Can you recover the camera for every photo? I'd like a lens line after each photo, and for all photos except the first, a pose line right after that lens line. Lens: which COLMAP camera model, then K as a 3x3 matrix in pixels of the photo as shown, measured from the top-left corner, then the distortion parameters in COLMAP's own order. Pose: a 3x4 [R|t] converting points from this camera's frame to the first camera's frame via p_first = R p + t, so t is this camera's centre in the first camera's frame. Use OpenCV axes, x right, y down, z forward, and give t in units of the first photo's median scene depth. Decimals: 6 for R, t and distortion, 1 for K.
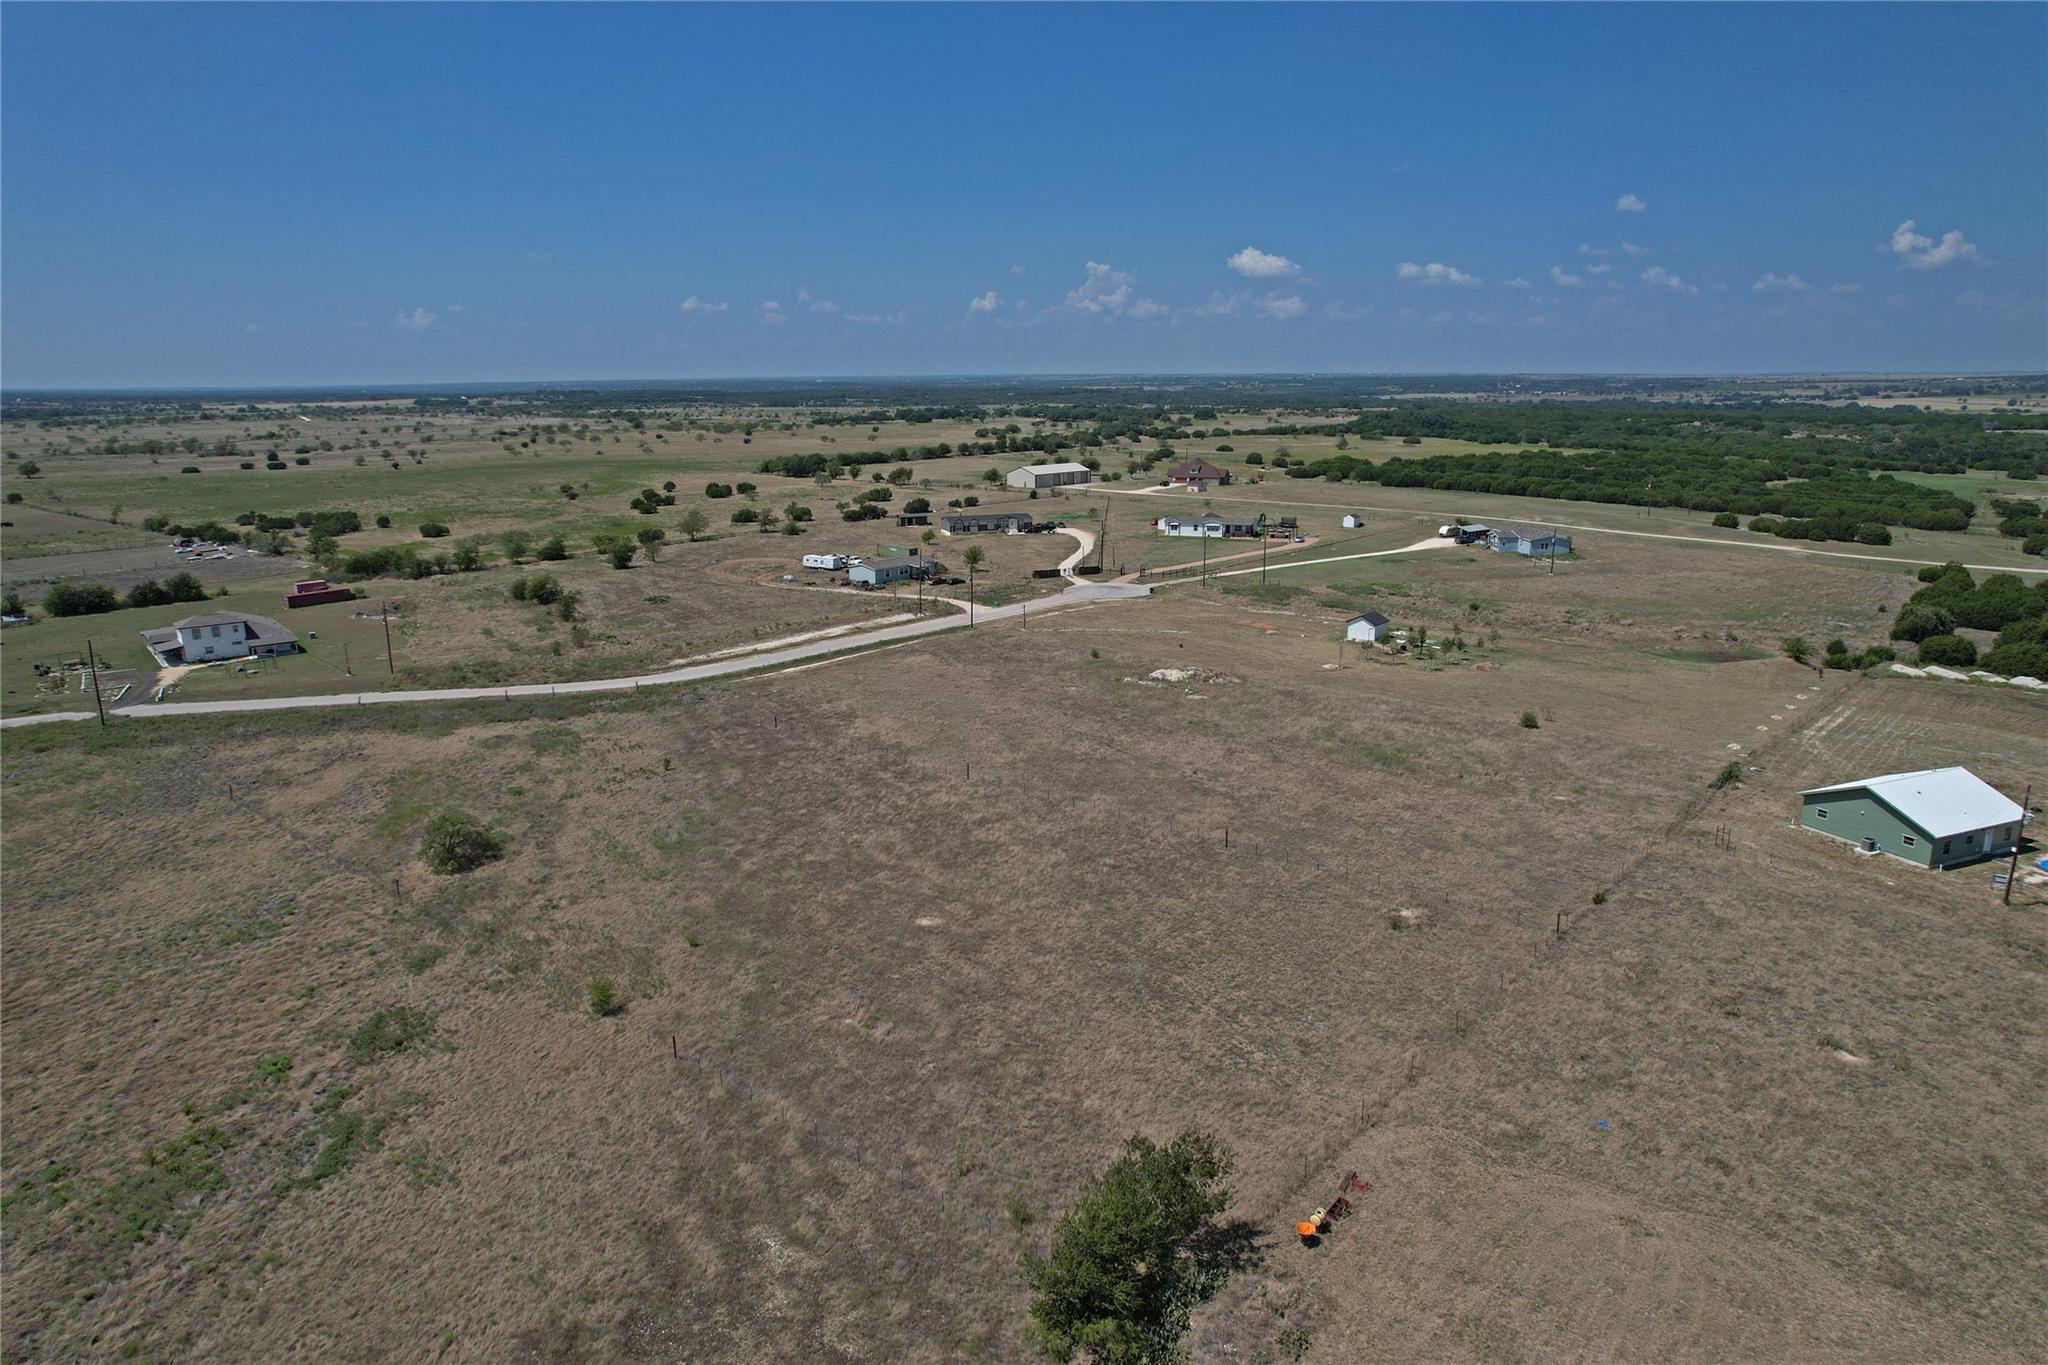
lens RADIAL K [[1305.3, 0, 1022.0], [0, 1305.3, 686.9], [0, 0, 1]] dist [-0.076699, 0.070125]
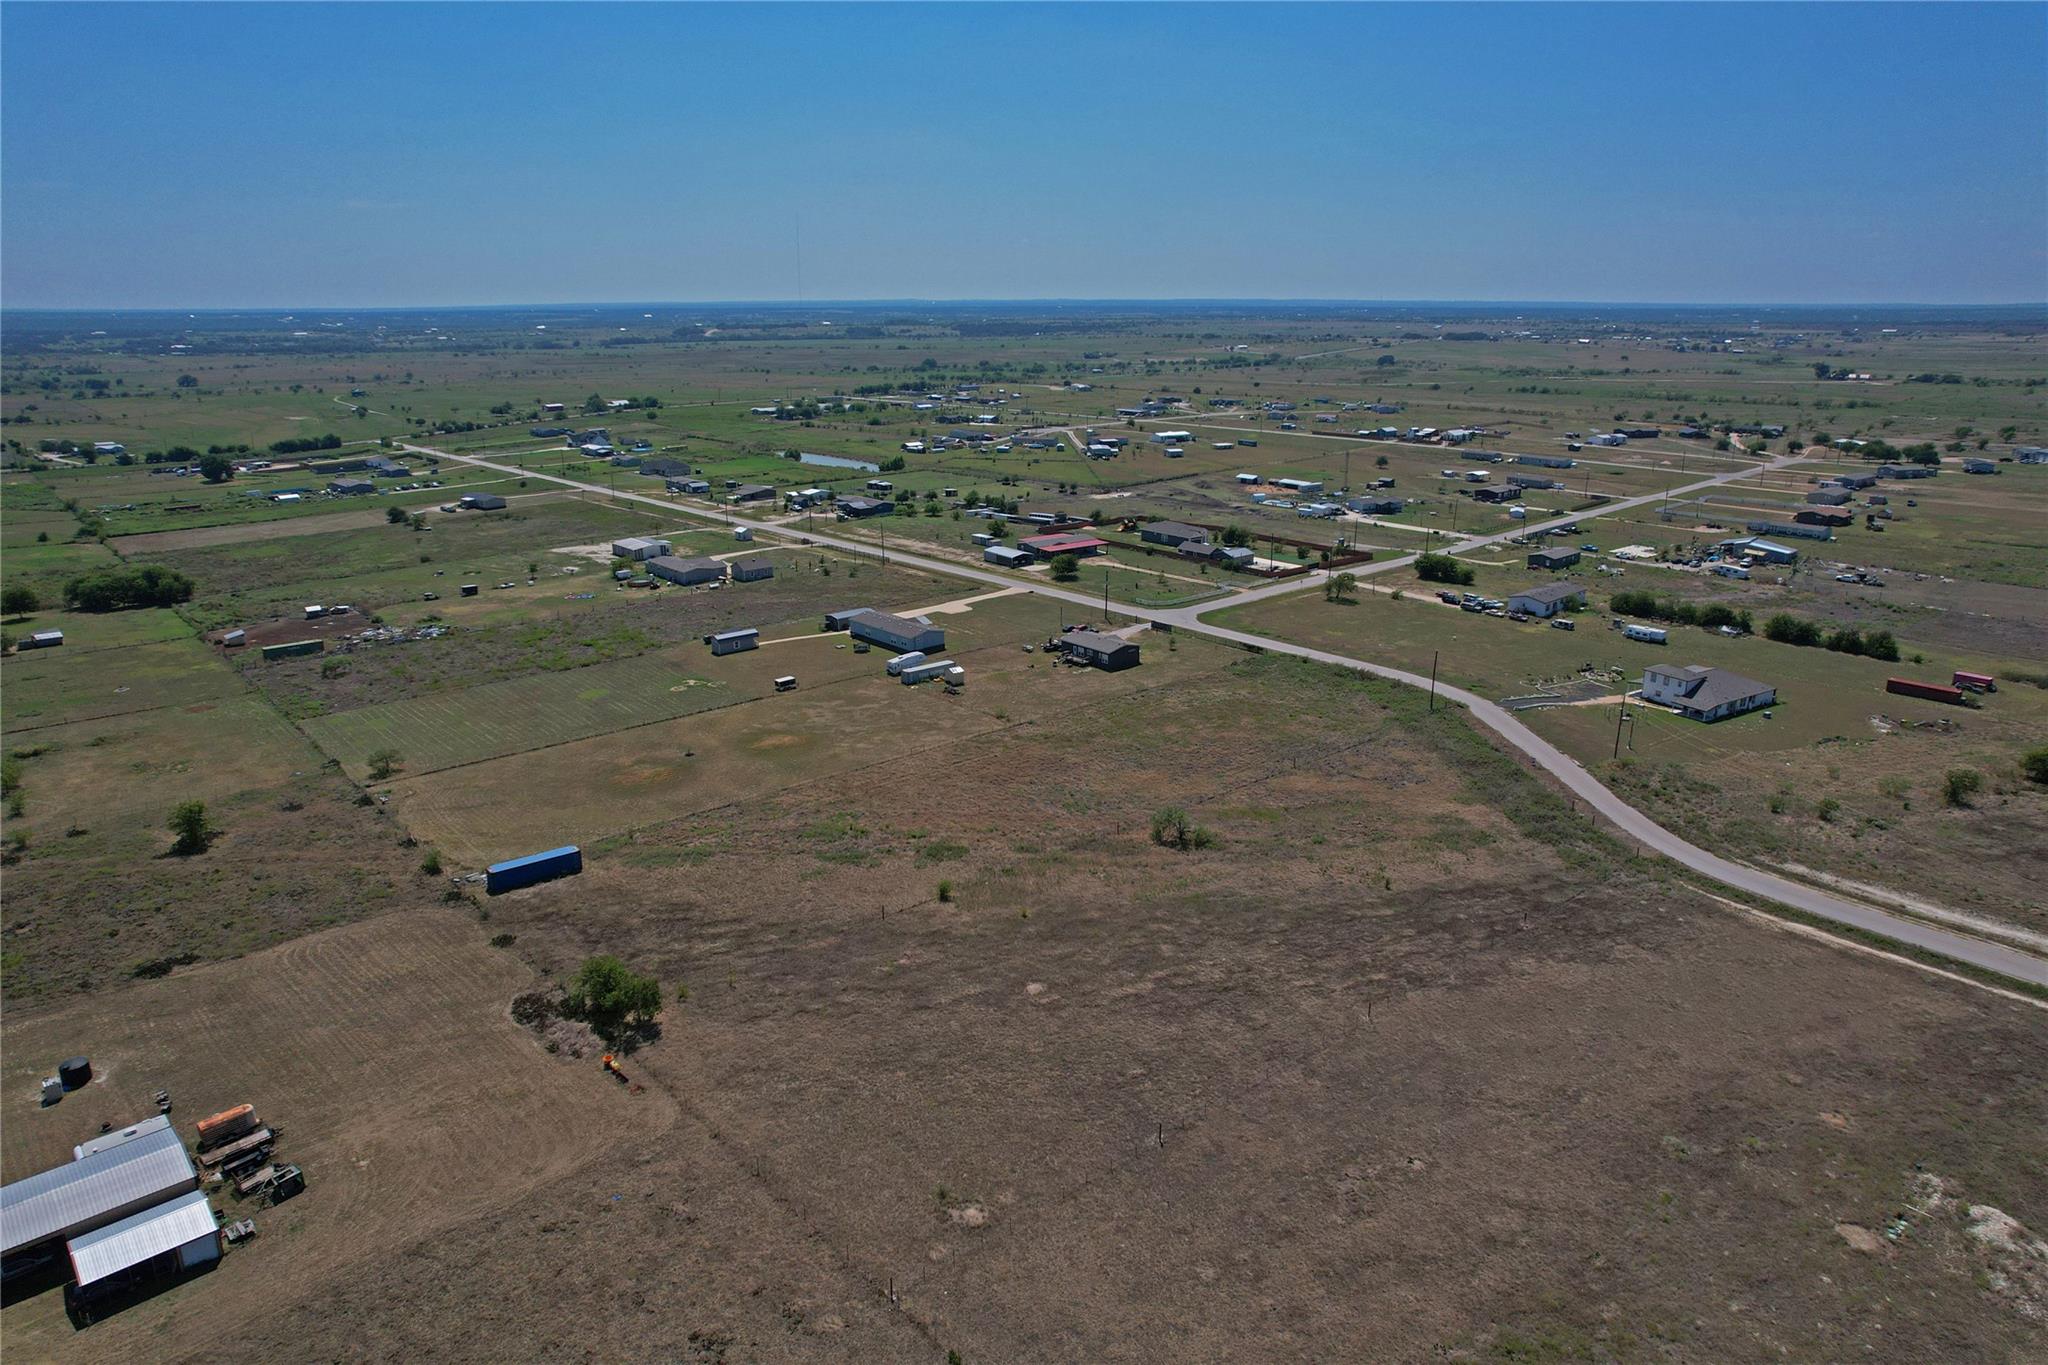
lens RADIAL K [[1305.3, 0, 1022.0], [0, 1305.3, 686.9], [0, 0, 1]] dist [-0.076699, 0.070125]
pose [[-0.139922, 0.296740, -0.944652, 0.812369], [-0.231319, 0.917841, 0.322581, -0.397335], [0.962763, 0.263652, -0.059785, 0.694210]]
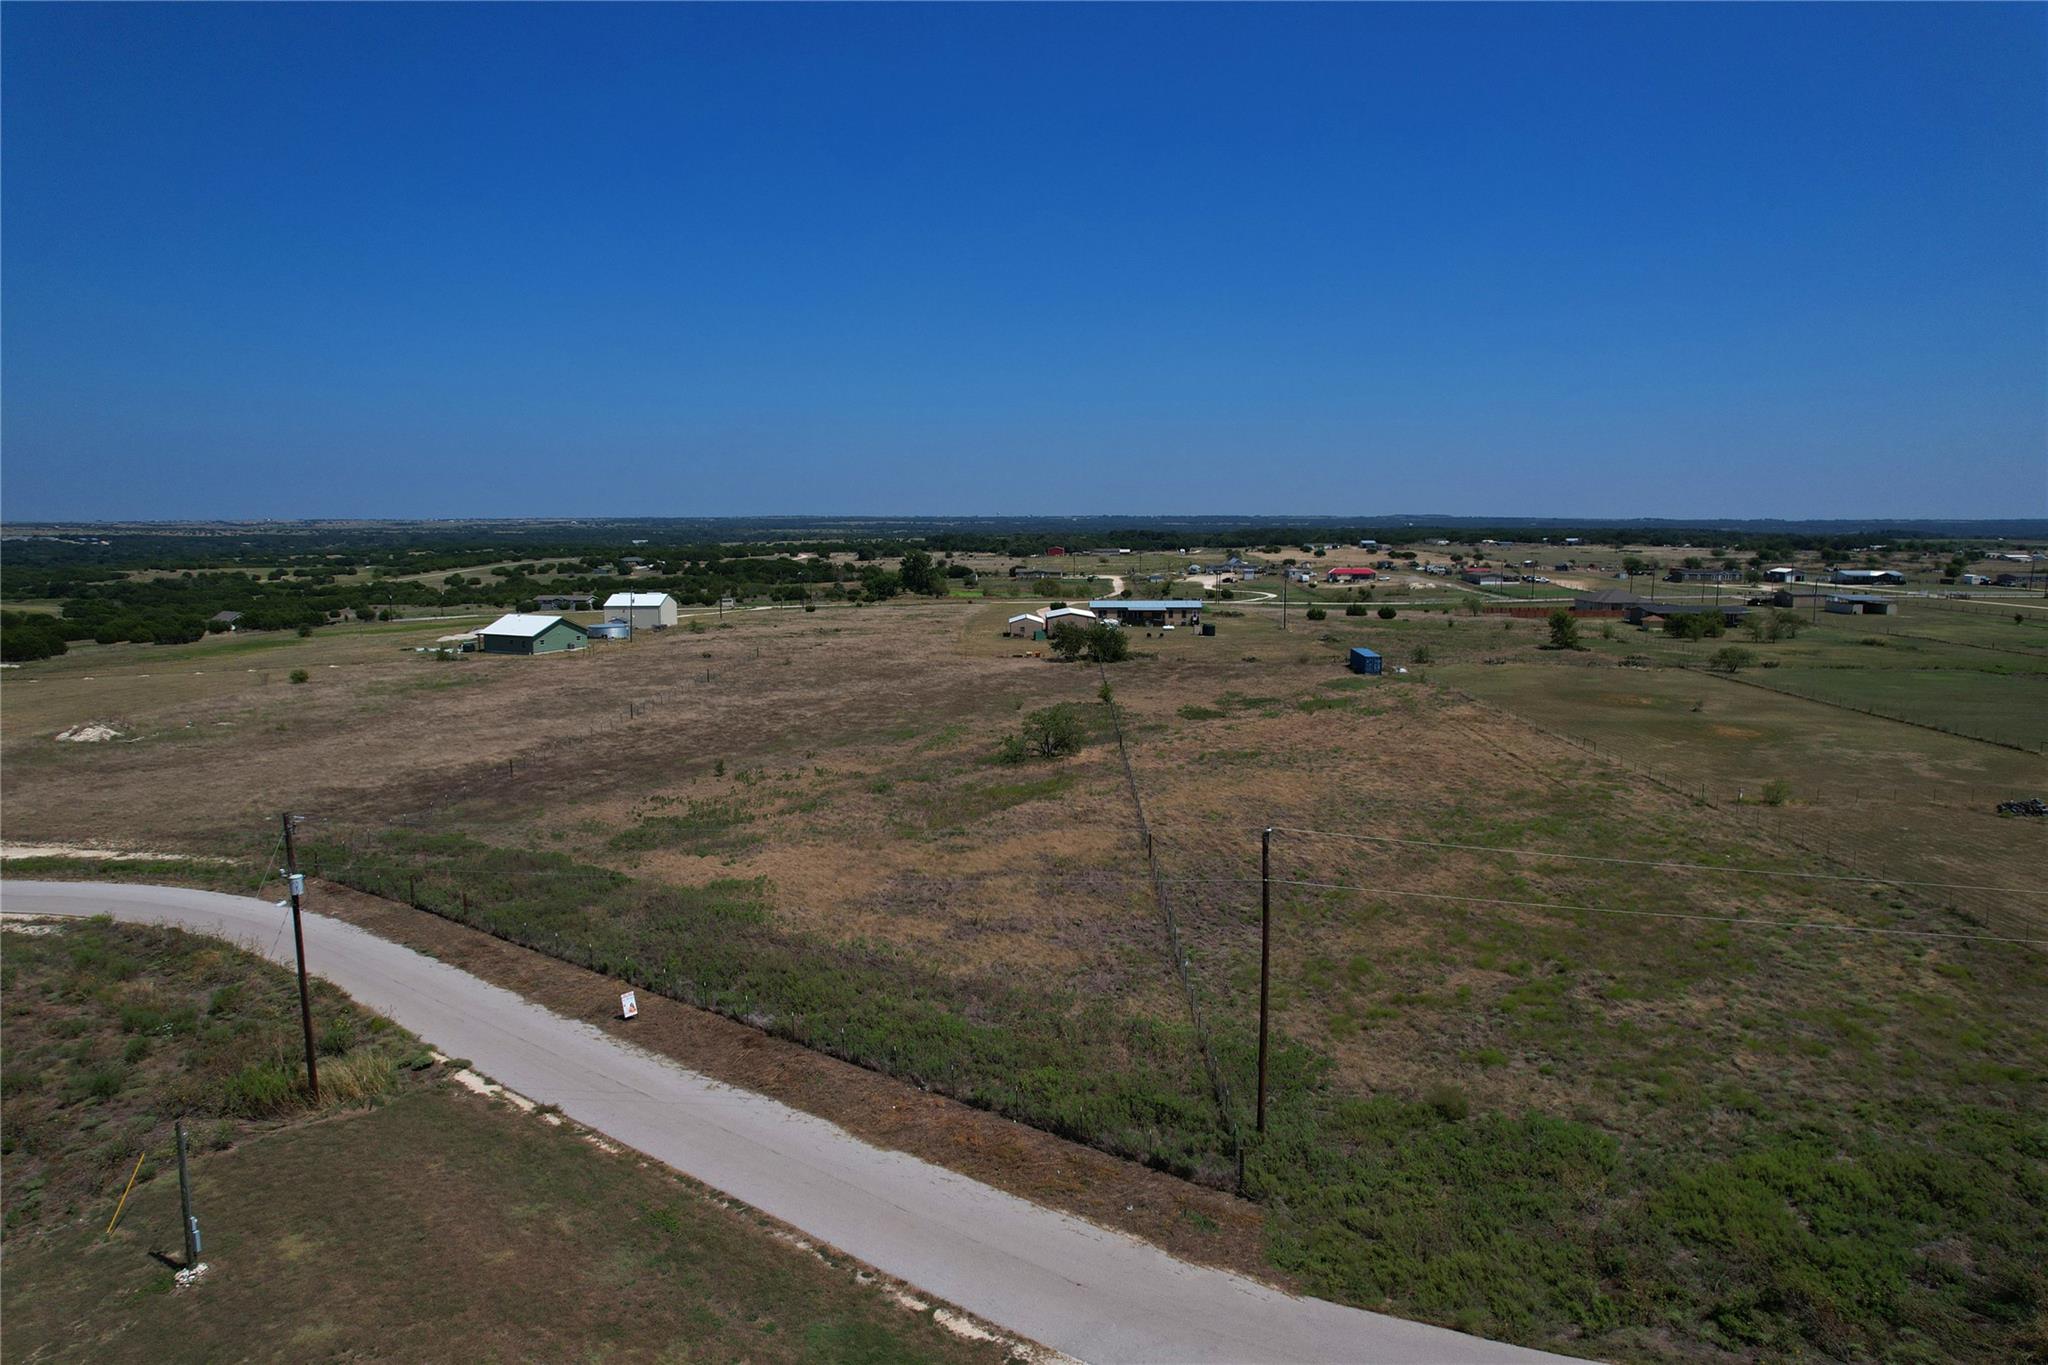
lens RADIAL K [[1305.3, 0, 1022.0], [0, 1305.3, 686.9], [0, 0, 1]] dist [-0.076699, 0.070125]
pose [[-0.637275, -0.089692, 0.765399, -0.983203], [0.189427, 0.944500, 0.268398, -0.164939], [-0.746992, 0.316031, -0.584916, 1.292271]]
